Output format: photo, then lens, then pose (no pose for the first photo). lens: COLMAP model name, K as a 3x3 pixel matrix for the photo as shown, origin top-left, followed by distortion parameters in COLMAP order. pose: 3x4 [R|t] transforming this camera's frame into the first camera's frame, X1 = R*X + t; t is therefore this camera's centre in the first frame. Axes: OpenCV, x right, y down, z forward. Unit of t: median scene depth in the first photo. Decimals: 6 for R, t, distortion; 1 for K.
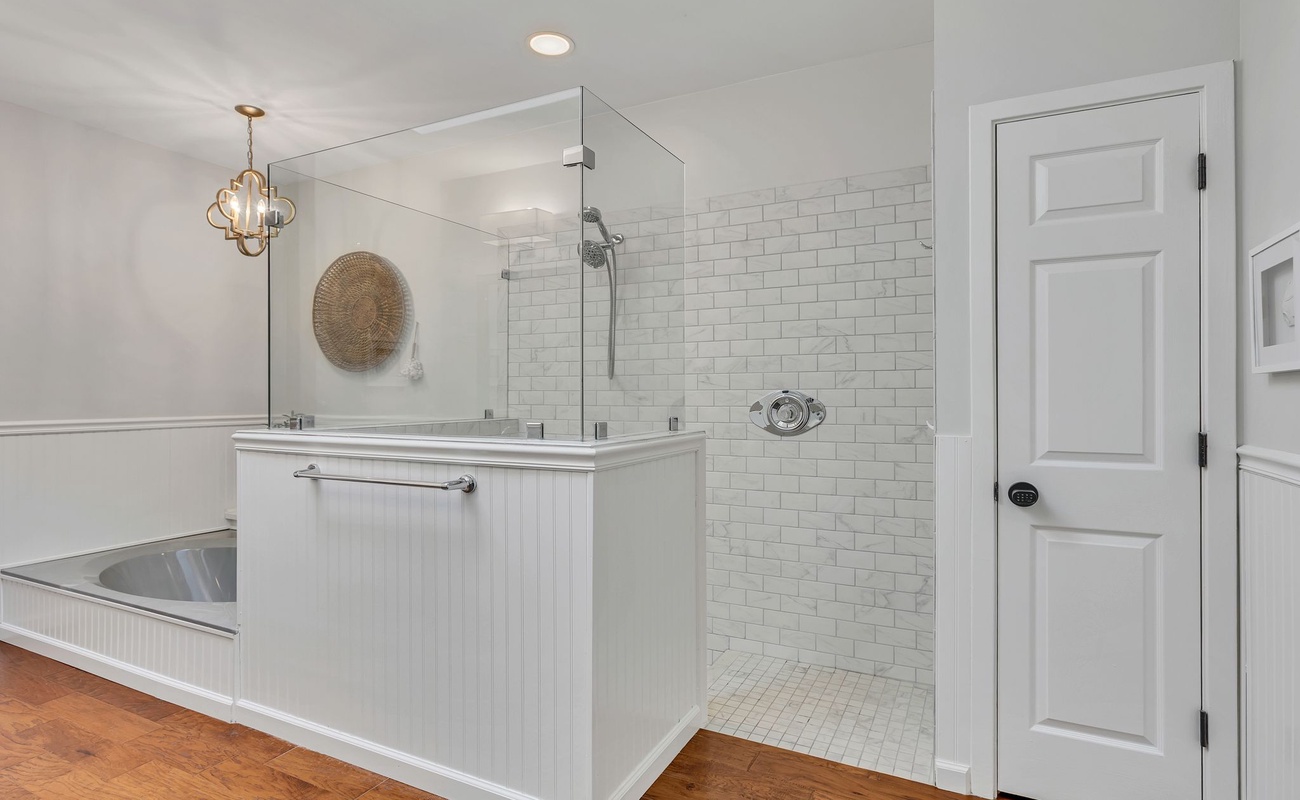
lens RADIAL K [[654.4, 0, 650.0], [0, 654.4, 400.0], [0, 0, 1]] dist [0.003083, 0.000277]
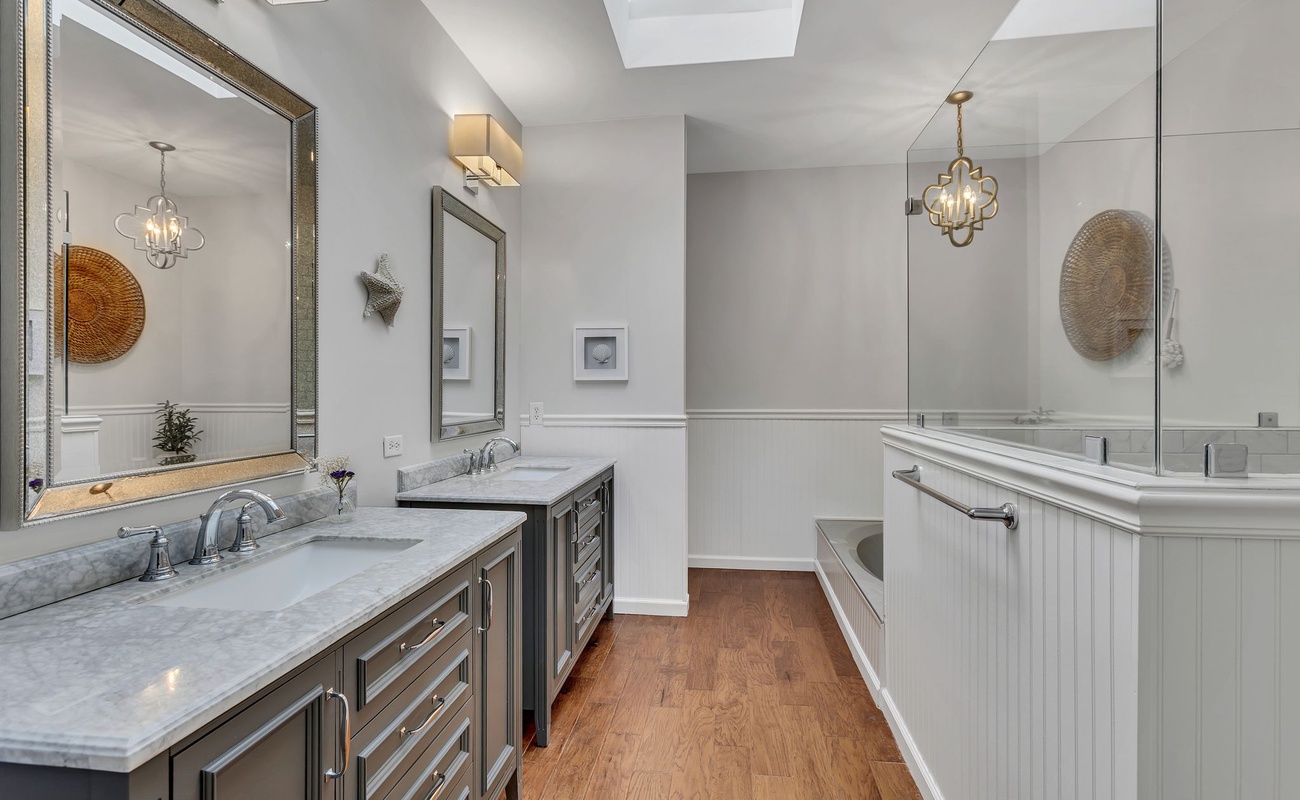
lens RADIAL K [[647.0, 0, 650.0], [0, 647.0, 400.0], [0, 0, 1]] dist [-0.003230, -0.000089]
pose [[0.327943, 0.015065, -0.944577, 0.172574], [-0.007344, 0.999883, 0.013398, -0.001644], [0.944669, 0.002543, 0.328015, 0.288472]]
